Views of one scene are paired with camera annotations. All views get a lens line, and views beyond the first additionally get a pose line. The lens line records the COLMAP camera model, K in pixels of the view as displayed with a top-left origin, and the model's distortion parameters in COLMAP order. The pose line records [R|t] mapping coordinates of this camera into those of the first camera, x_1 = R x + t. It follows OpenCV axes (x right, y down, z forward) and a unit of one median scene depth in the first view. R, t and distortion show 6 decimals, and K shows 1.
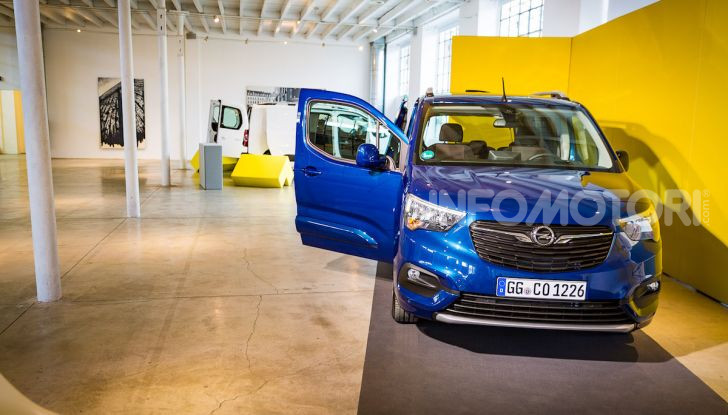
lens RADIAL K [[640.4, 0, 363.3], [0, 640.4, 227.3], [0, 0, 1]] dist [-0.012621, -0.004117]
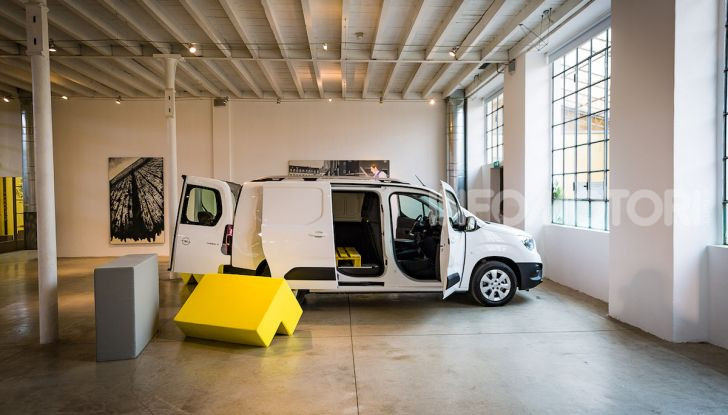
lens RADIAL K [[498.6, 0, 364.0], [0, 498.6, 207.5], [0, 0, 1]] dist [-0.003545, -0.000973]
pose [[0.987135, -0.031146, -0.156829, 0.004908], [0.008592, 0.989760, -0.142483, -0.077456], [0.159661, 0.139302, 0.977294, 0.435146]]
